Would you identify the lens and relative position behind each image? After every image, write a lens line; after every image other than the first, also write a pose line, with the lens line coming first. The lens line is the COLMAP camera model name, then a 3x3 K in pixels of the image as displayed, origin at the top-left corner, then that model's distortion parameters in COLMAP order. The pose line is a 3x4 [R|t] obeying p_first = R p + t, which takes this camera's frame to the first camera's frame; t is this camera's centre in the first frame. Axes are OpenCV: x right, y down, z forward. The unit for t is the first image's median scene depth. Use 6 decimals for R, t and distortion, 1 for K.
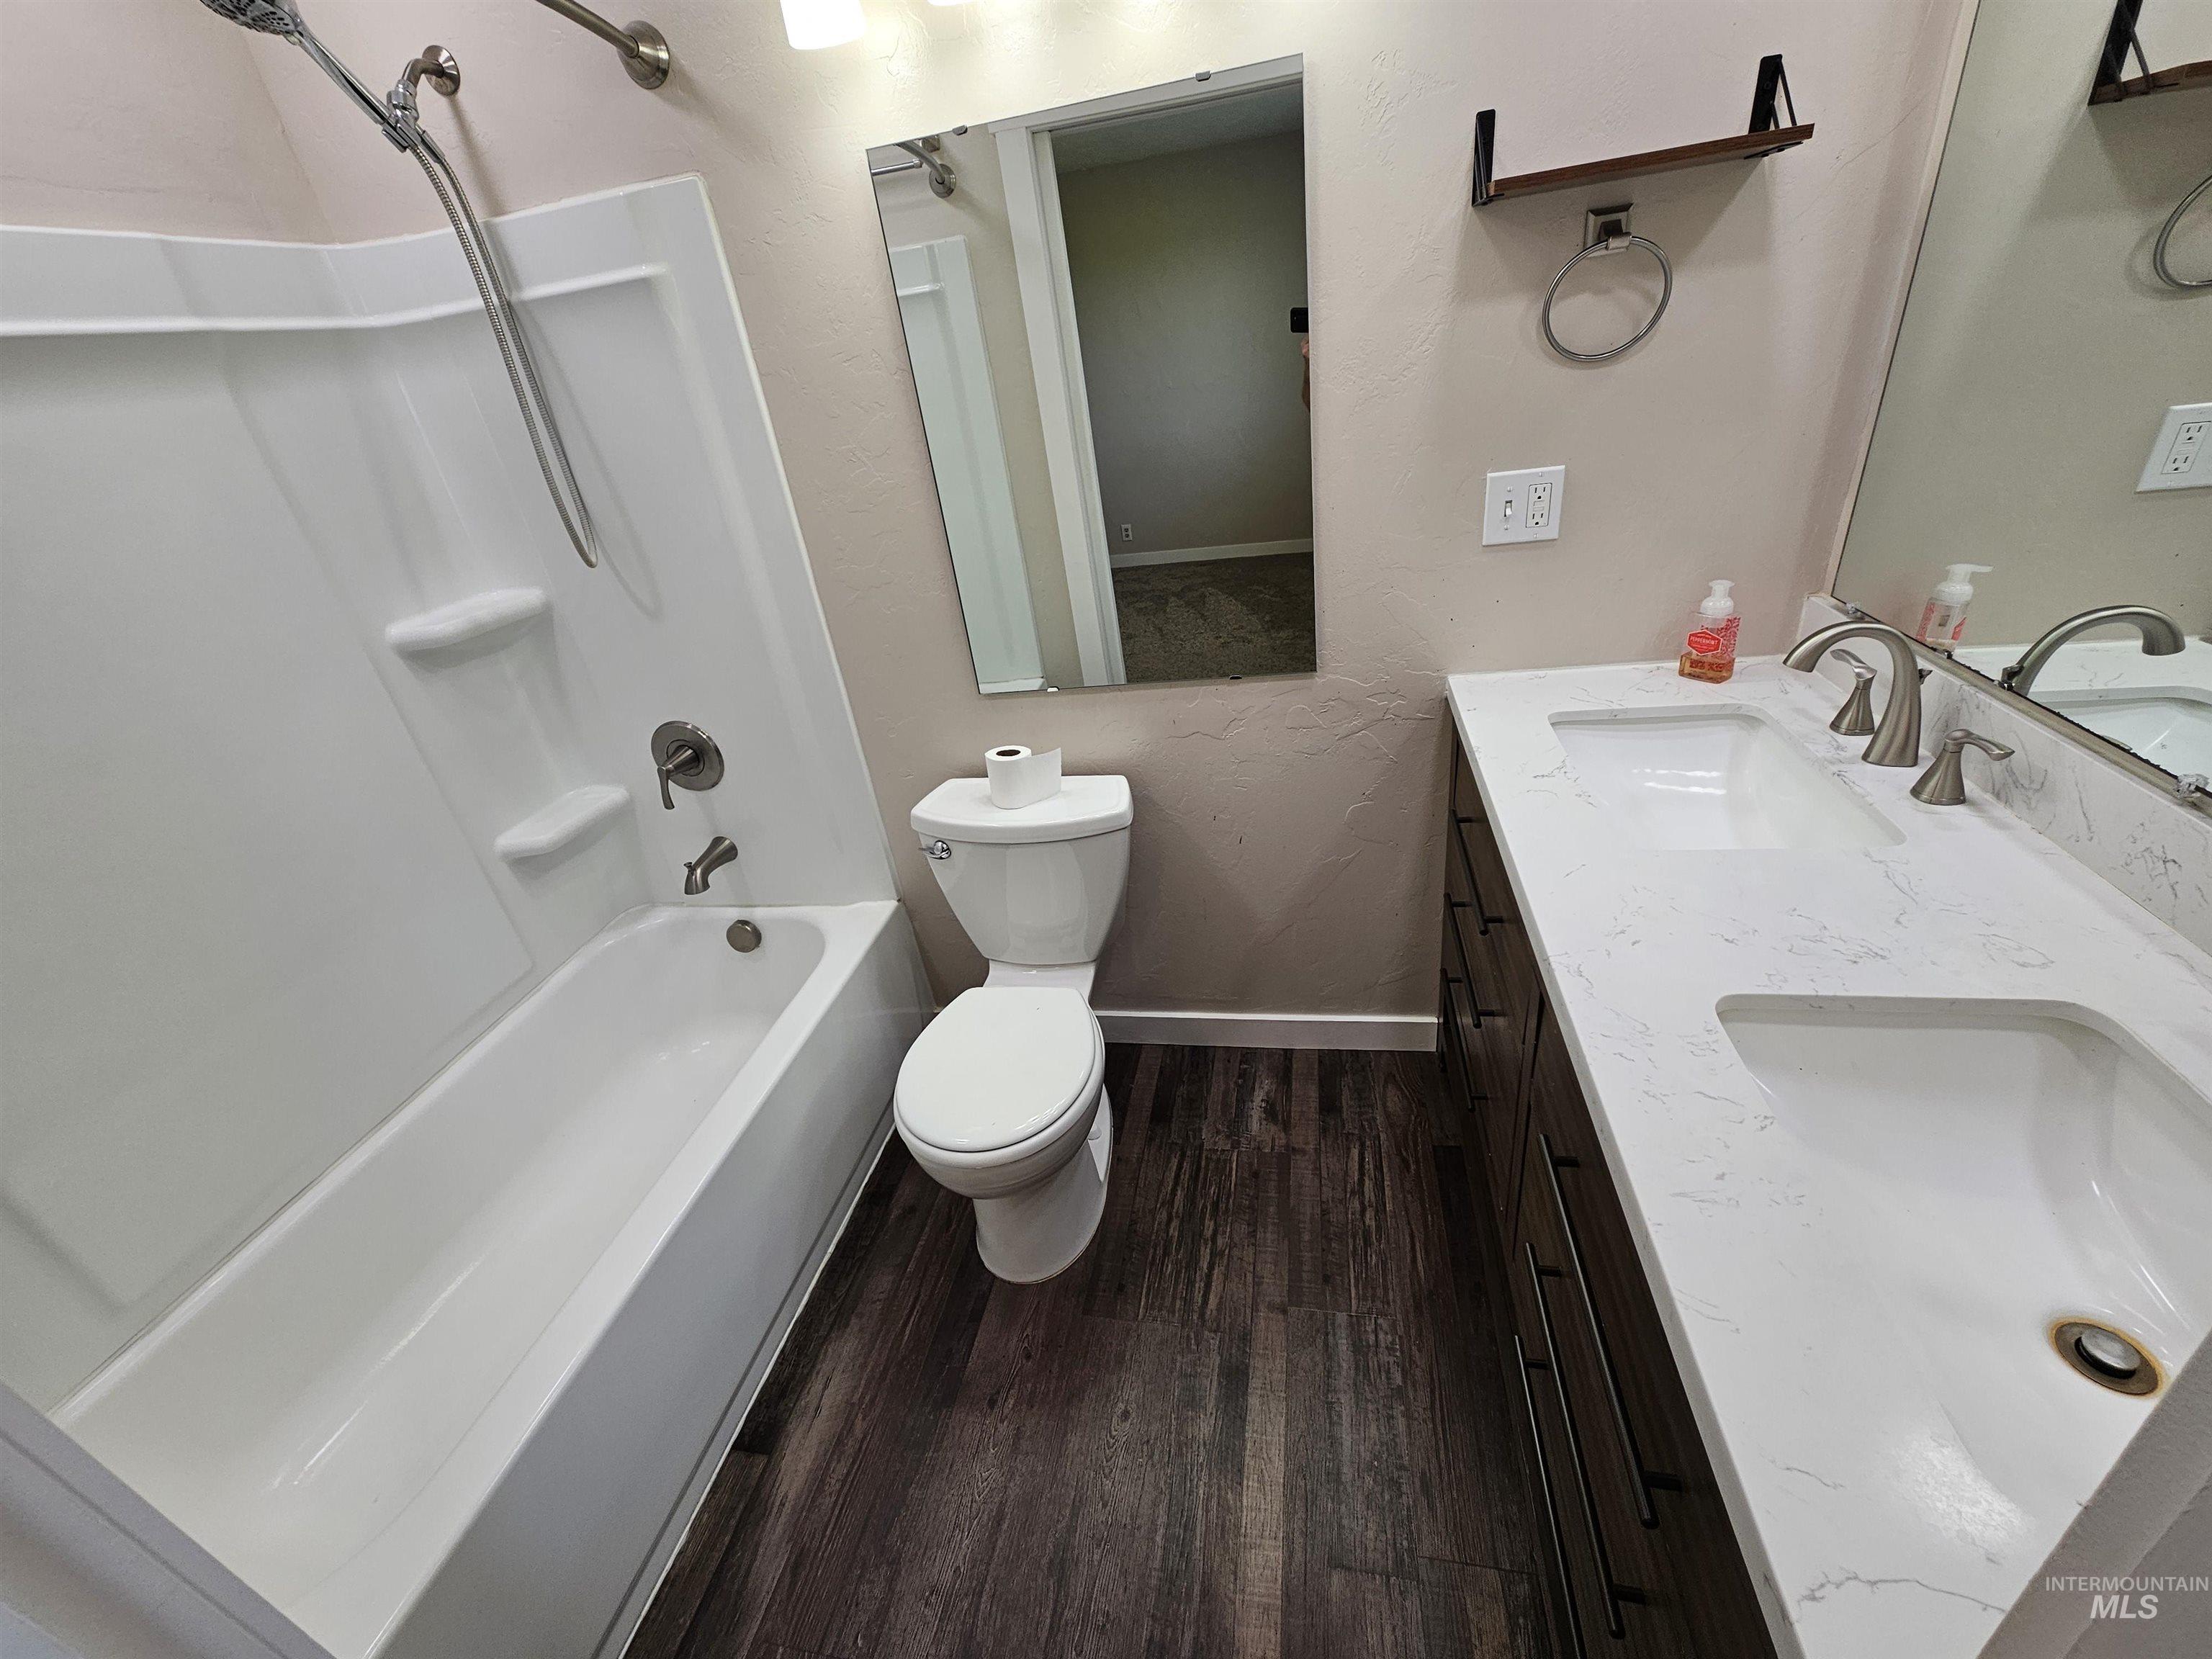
lens RADIAL K [[911.6, 0, 1101.7], [0, 911.6, 821.1], [0, 0, 1]] dist [0.003410, -0.000802]
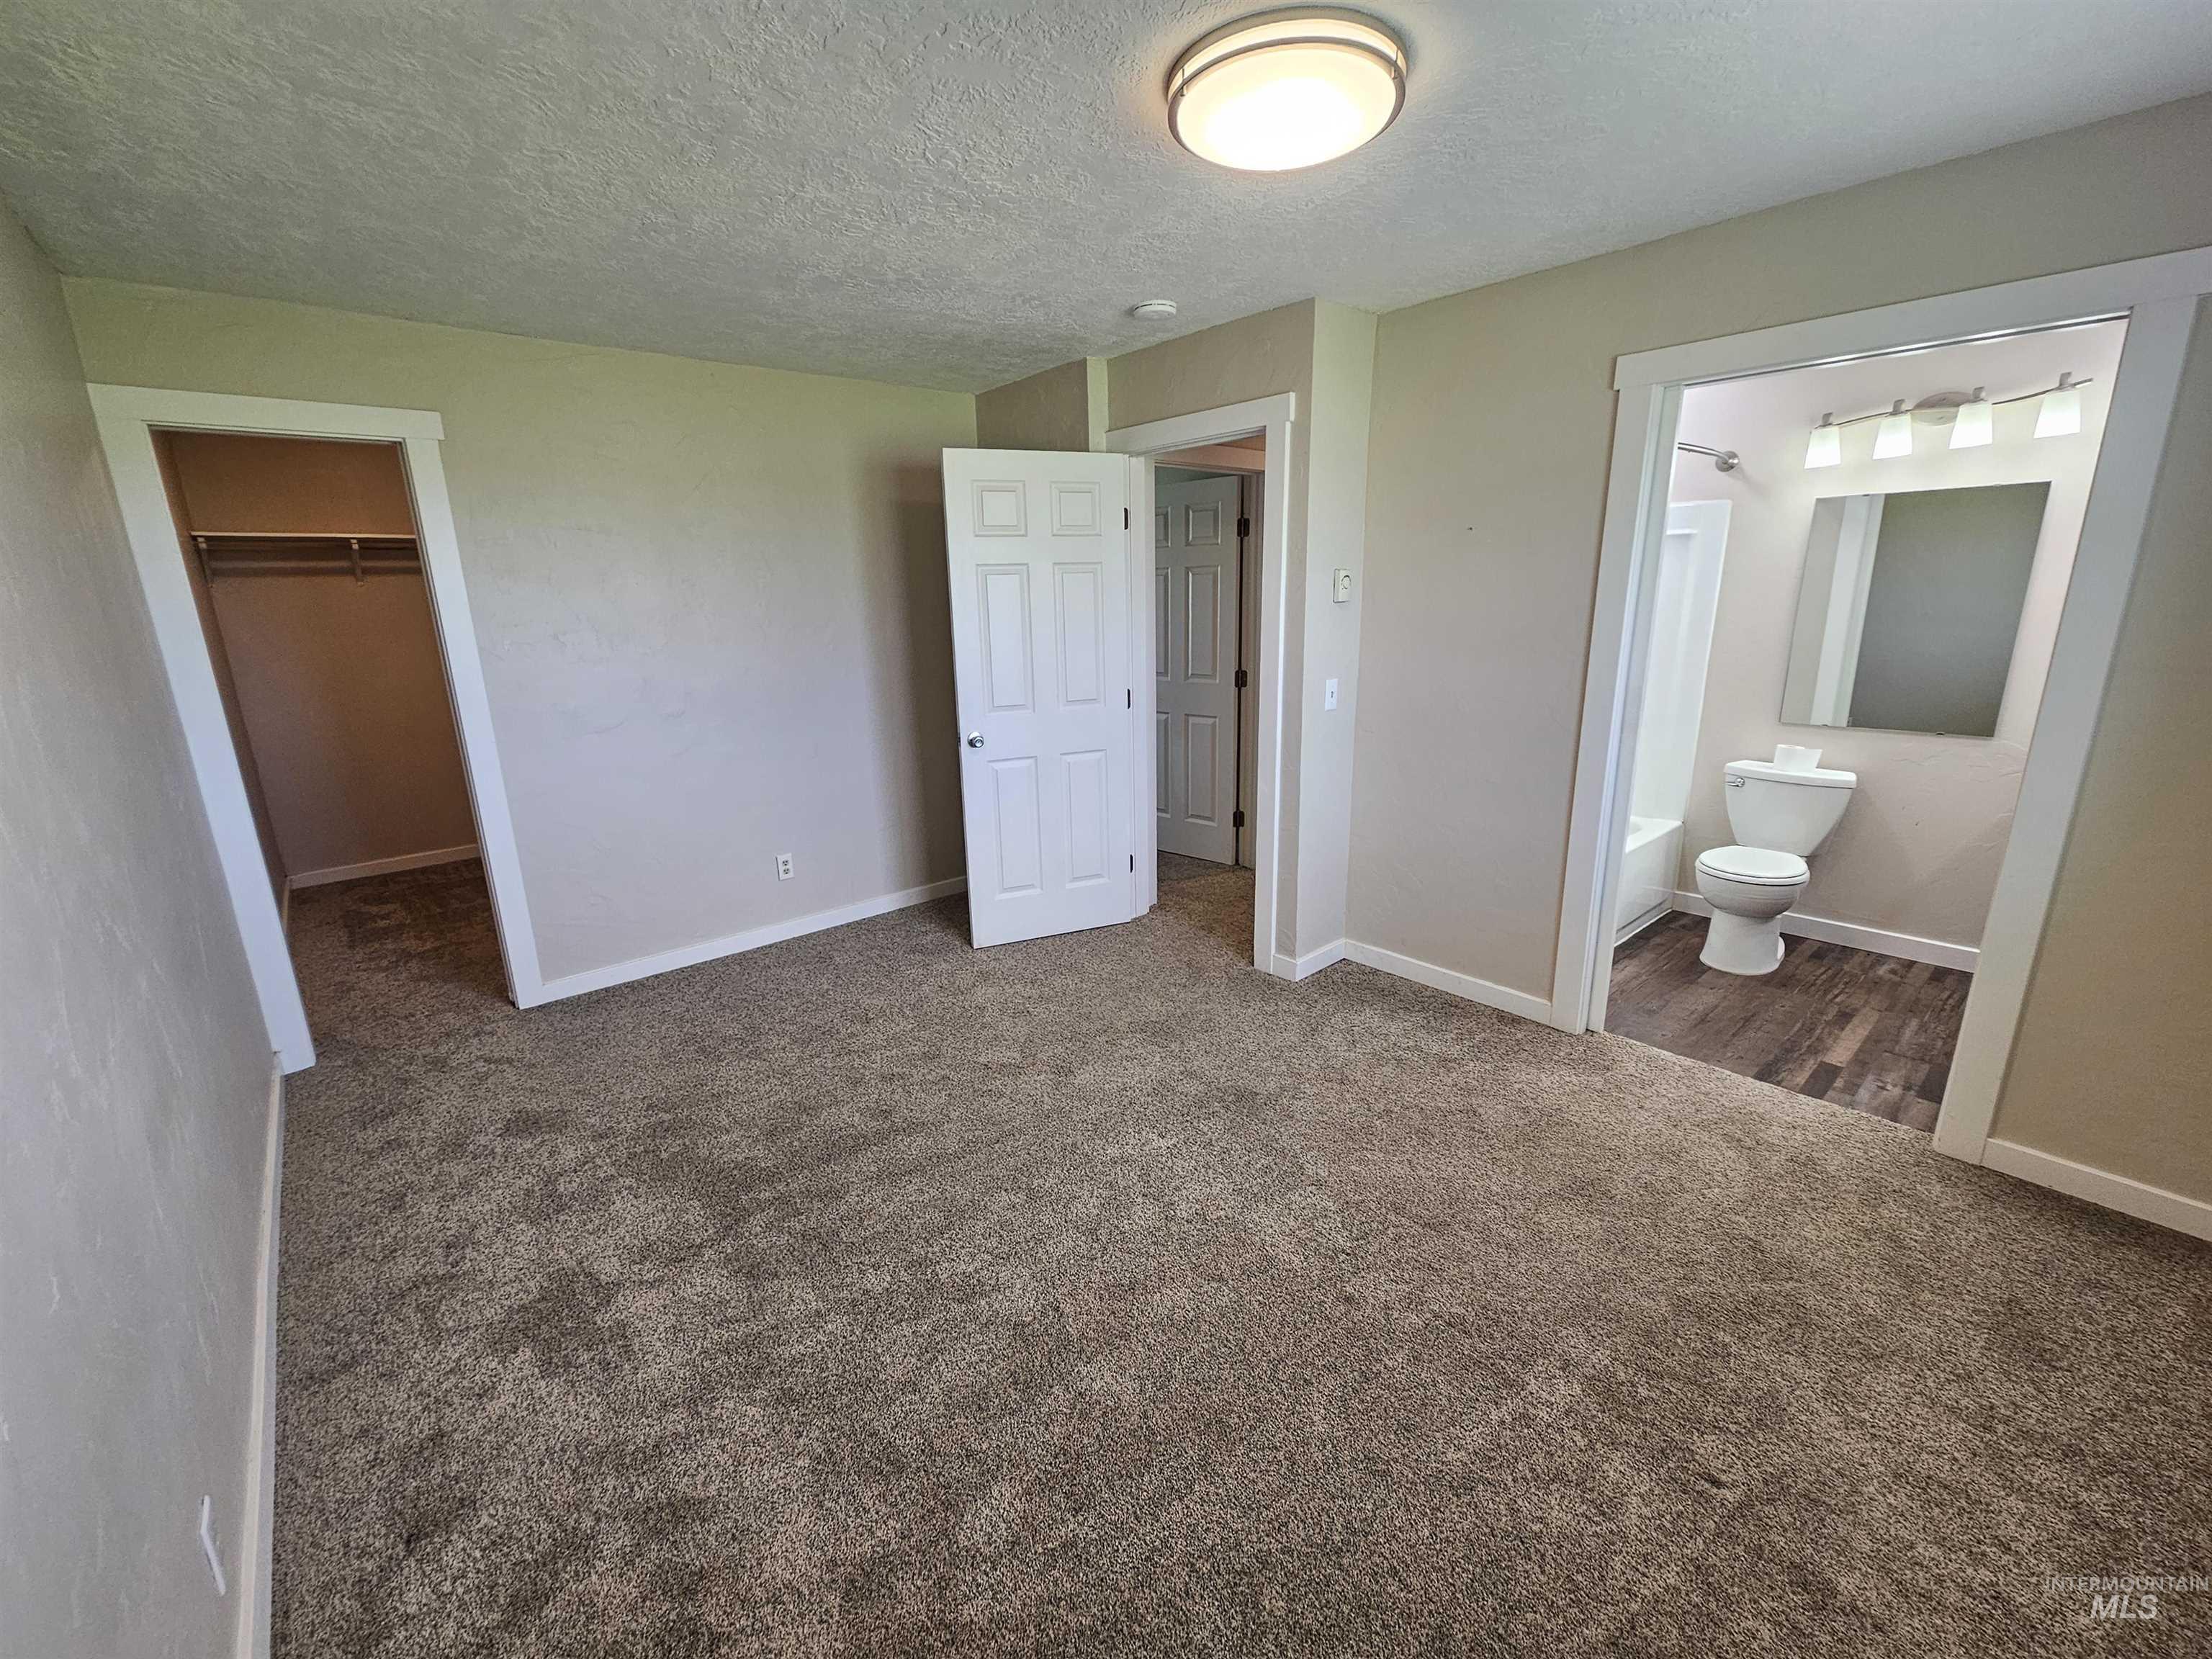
lens RADIAL K [[911.6, 0, 1097.5], [0, 911.6, 824.7], [0, 0, 1]] dist [0.003410, -0.000802]
pose [[0.787356, 0.264396, -0.556925, -0.153976], [-0.359994, 0.930533, -0.067181, 0.894270], [0.500475, 0.253385, 0.827841, -1.669589]]
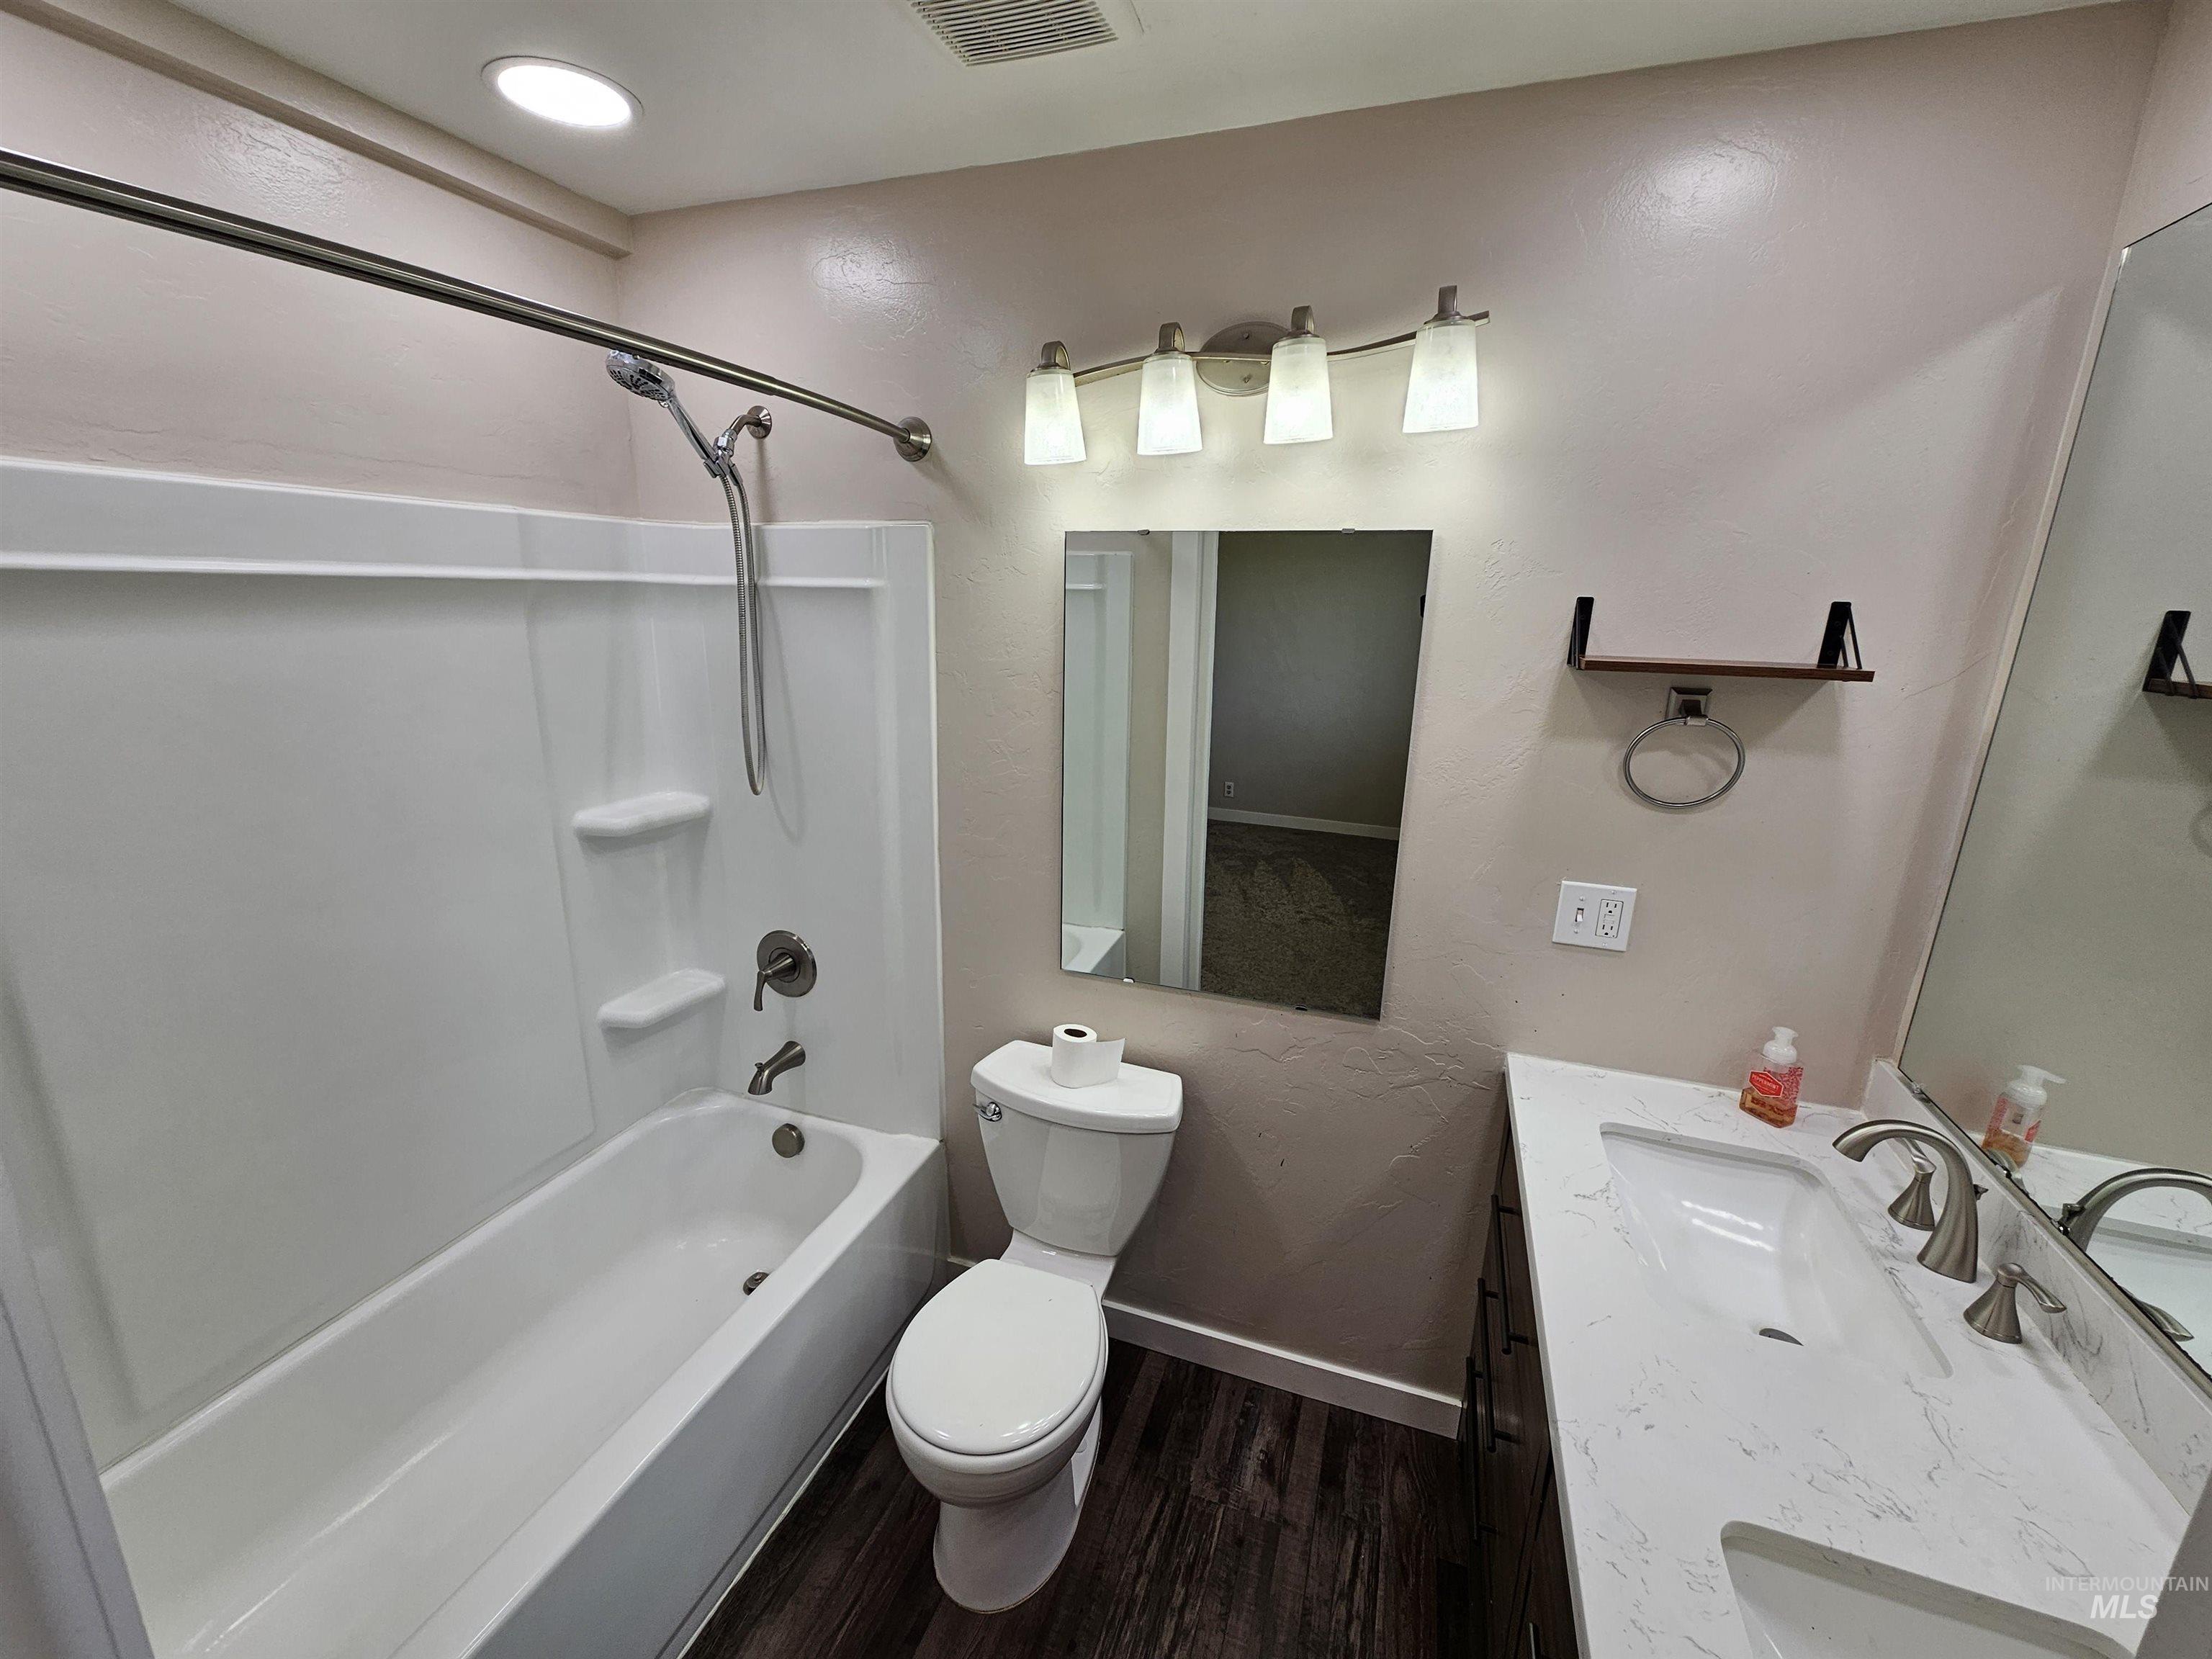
lens RADIAL K [[911.6, 0, 1098.2], [0, 911.6, 828.9], [0, 0, 1]] dist [0.003410, -0.000802]
pose [[0.976871, 0.186782, -0.104094, -0.011424], [-0.205279, 0.955469, -0.211992, -0.088424], [0.059862, 0.228457, 0.971712, -0.086119]]
